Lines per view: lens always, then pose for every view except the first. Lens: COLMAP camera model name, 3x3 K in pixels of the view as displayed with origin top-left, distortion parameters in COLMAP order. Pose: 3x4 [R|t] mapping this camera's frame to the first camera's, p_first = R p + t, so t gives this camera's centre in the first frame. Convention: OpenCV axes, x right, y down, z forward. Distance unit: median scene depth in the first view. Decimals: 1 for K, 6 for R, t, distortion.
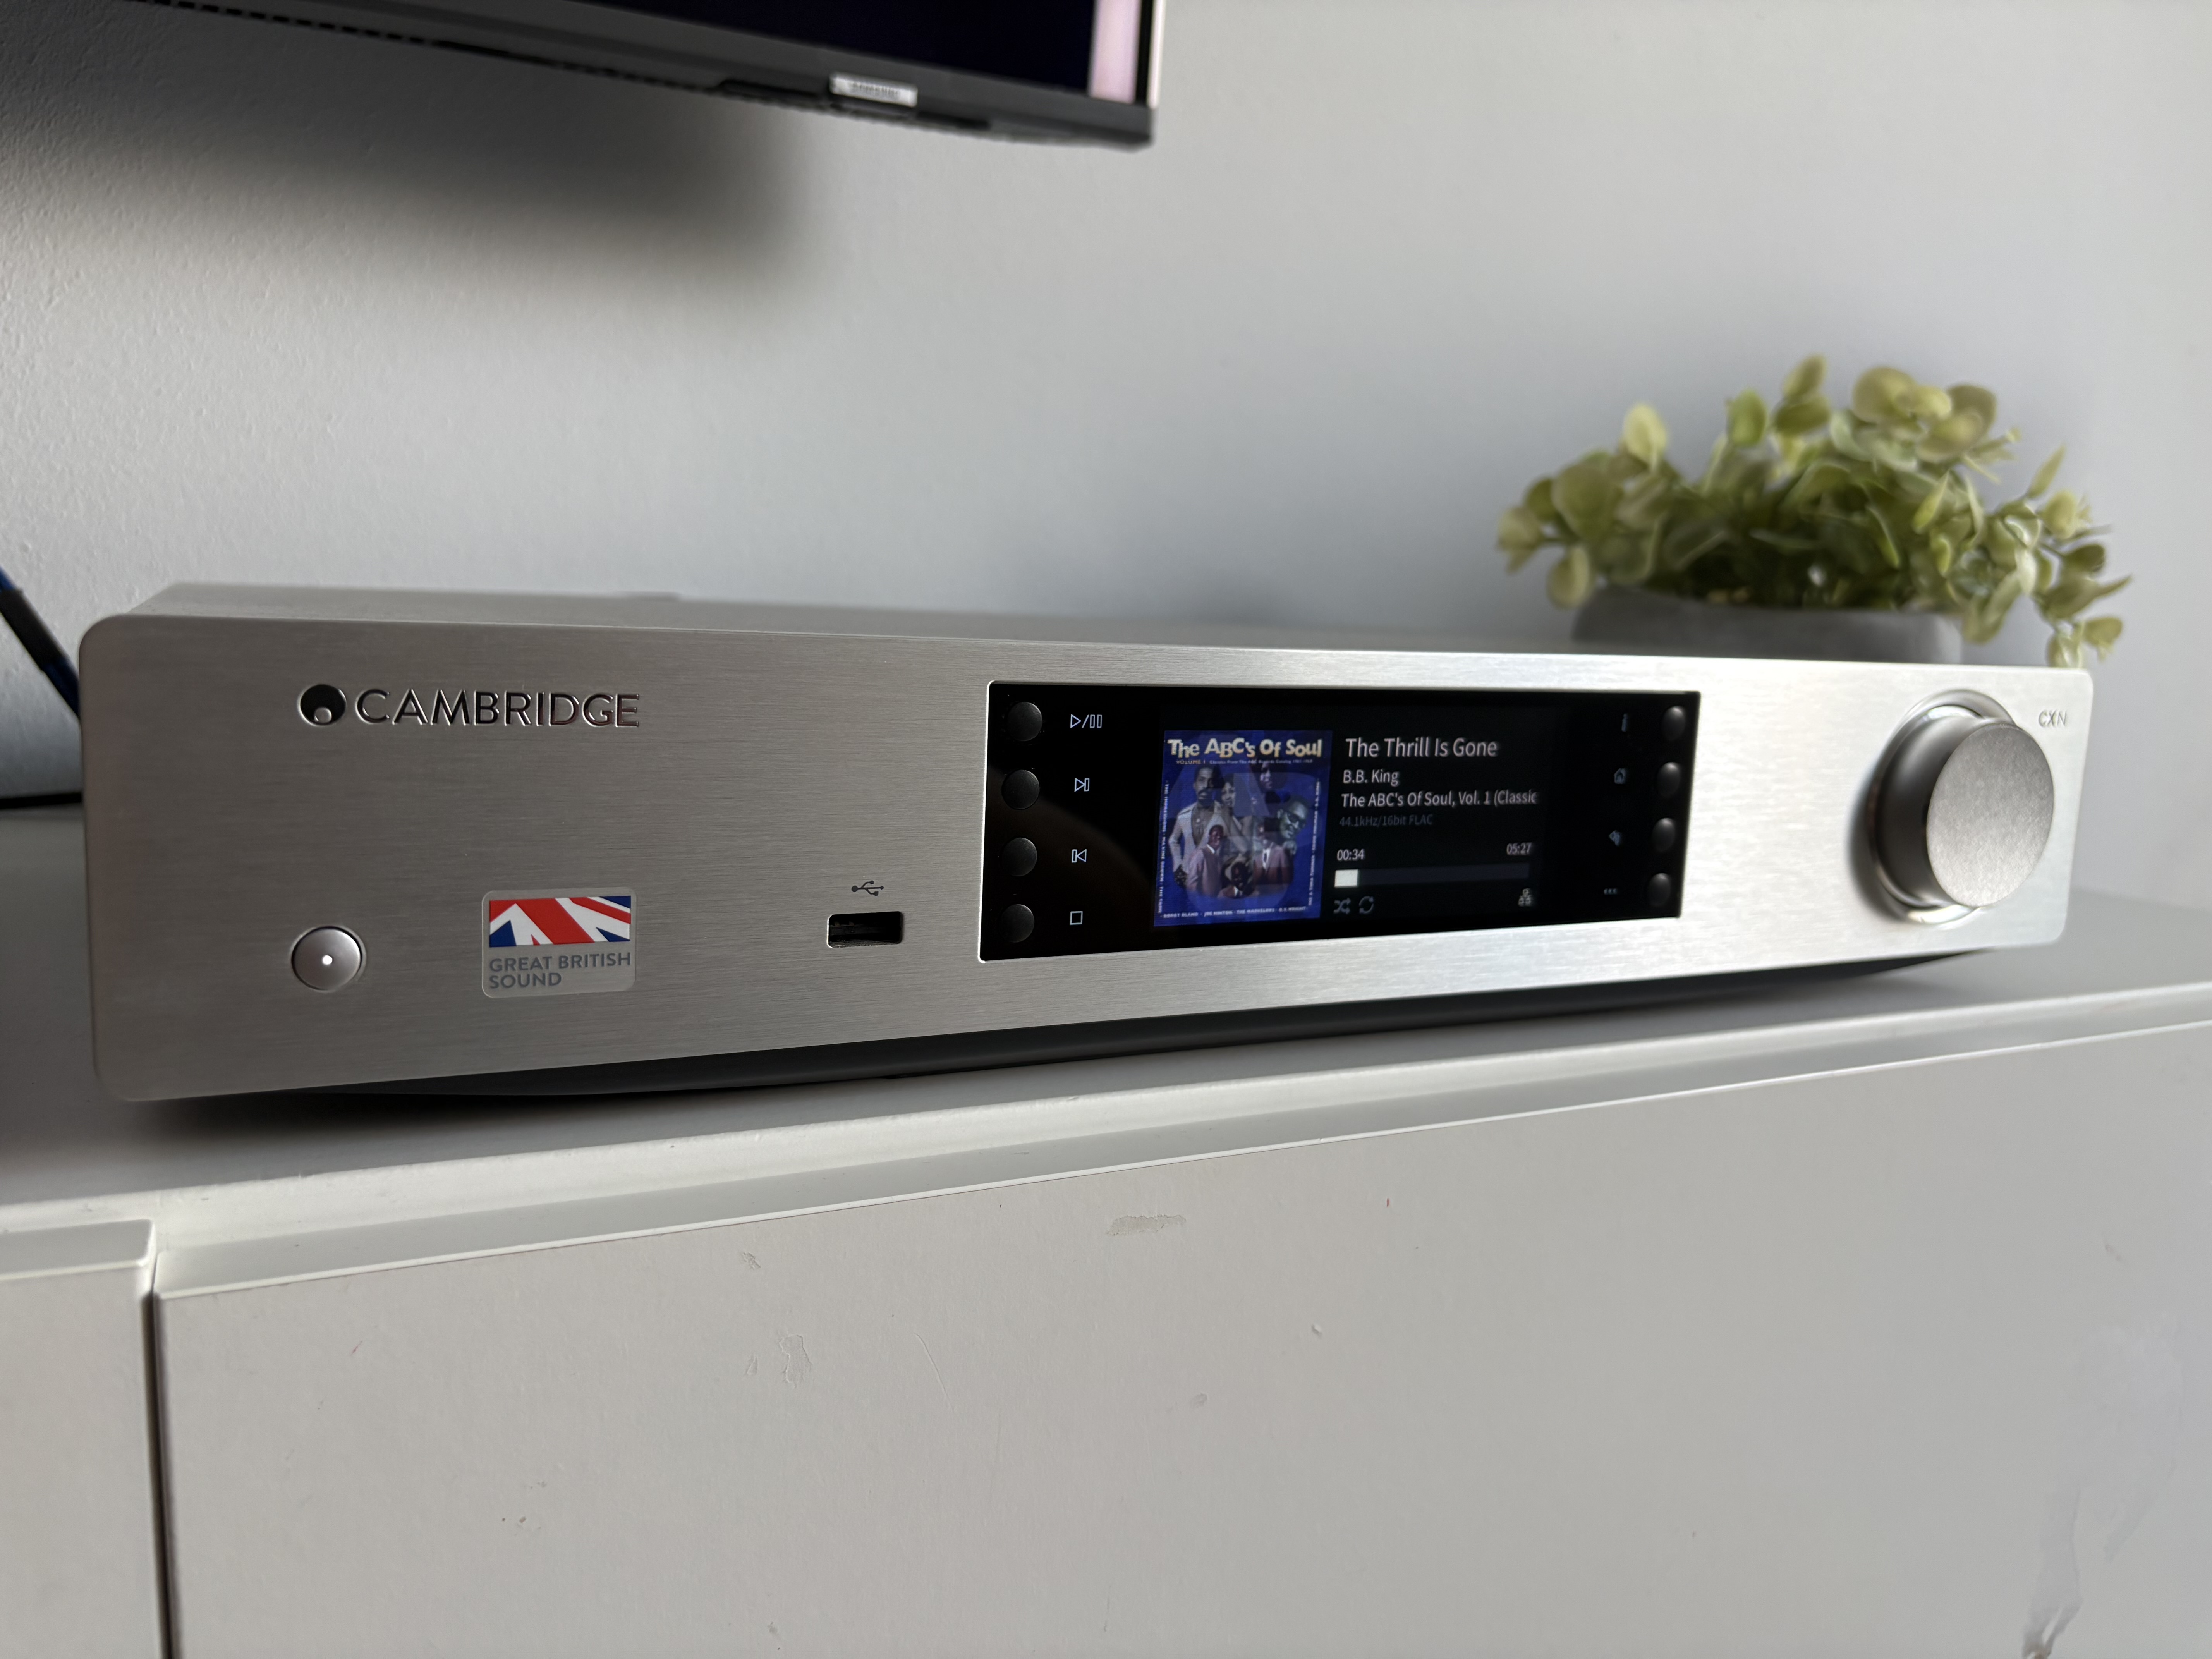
lens RADIAL K [[1699.7, 0, 1106.0], [0, 1699.7, 829.5], [0, 0, 1]] dist [0.080227, -0.103921]
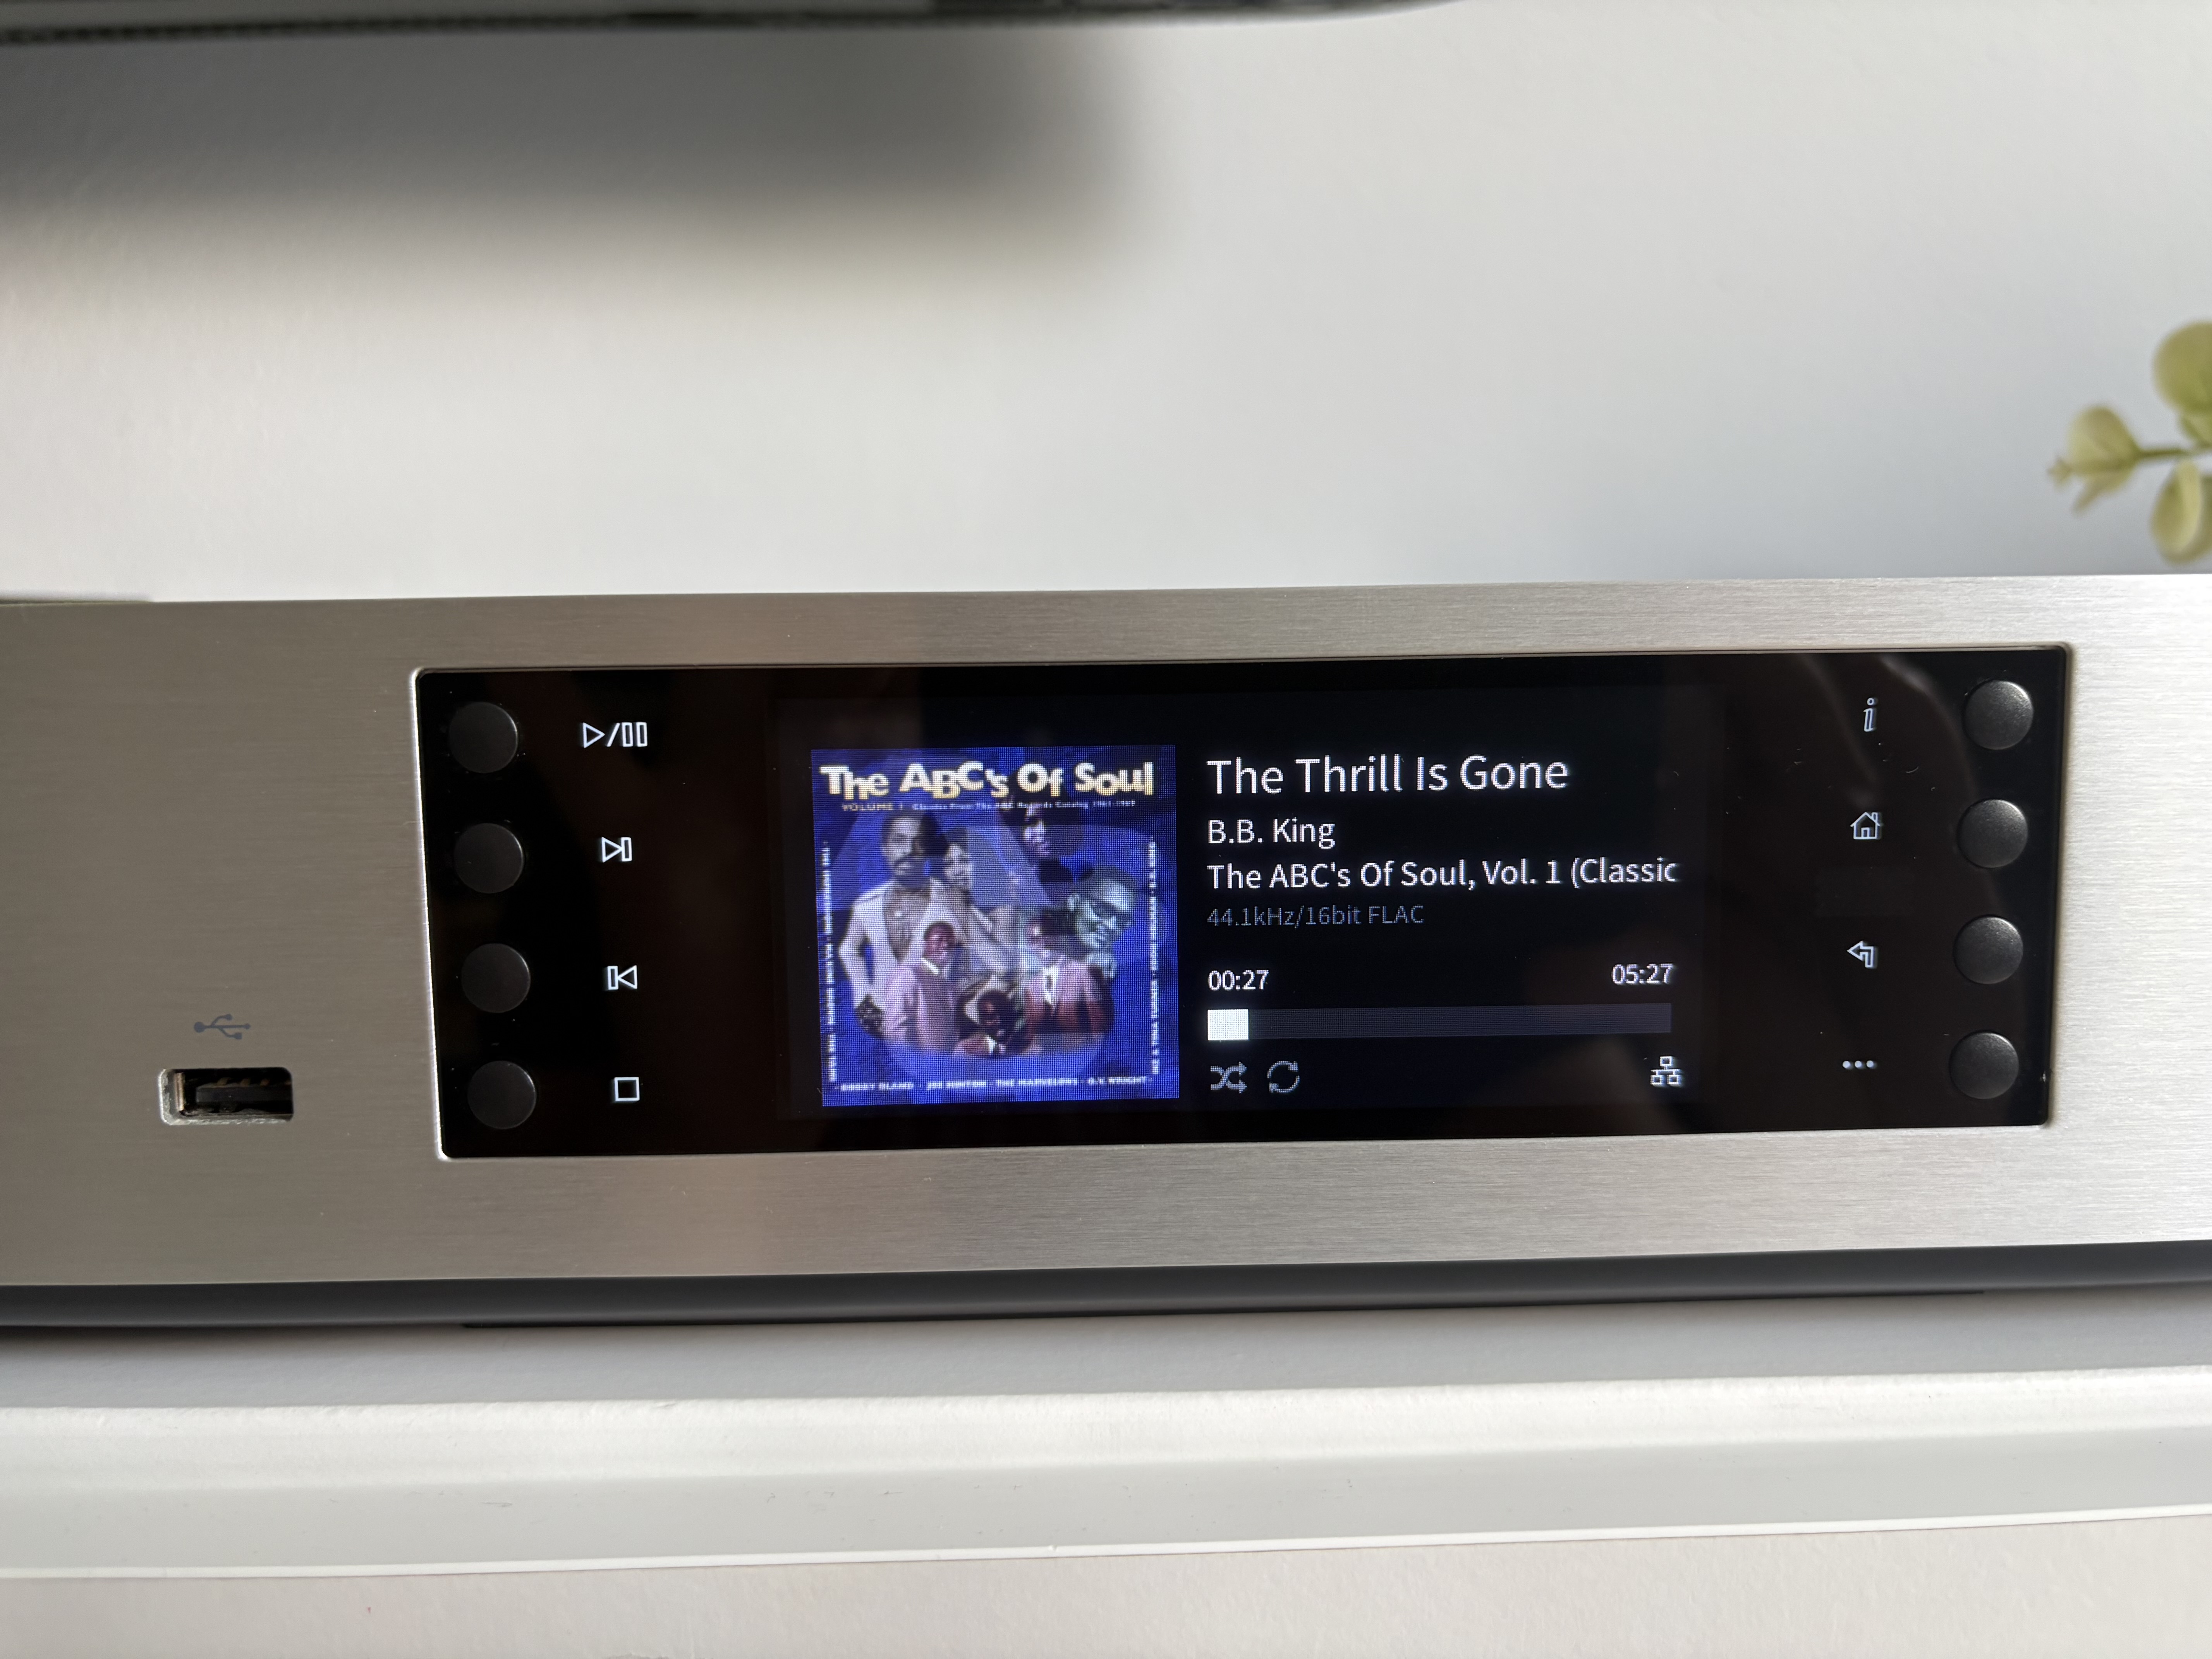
lens RADIAL K [[1699.7, 0, 1106.0], [0, 1699.7, 829.5], [0, 0, 1]] dist [0.080227, -0.103921]
pose [[0.908497, -0.011254, -0.417739, 0.336224], [-0.006345, 0.999151, -0.040715, -0.010319], [0.417843, 0.039640, 0.907654, 0.517745]]
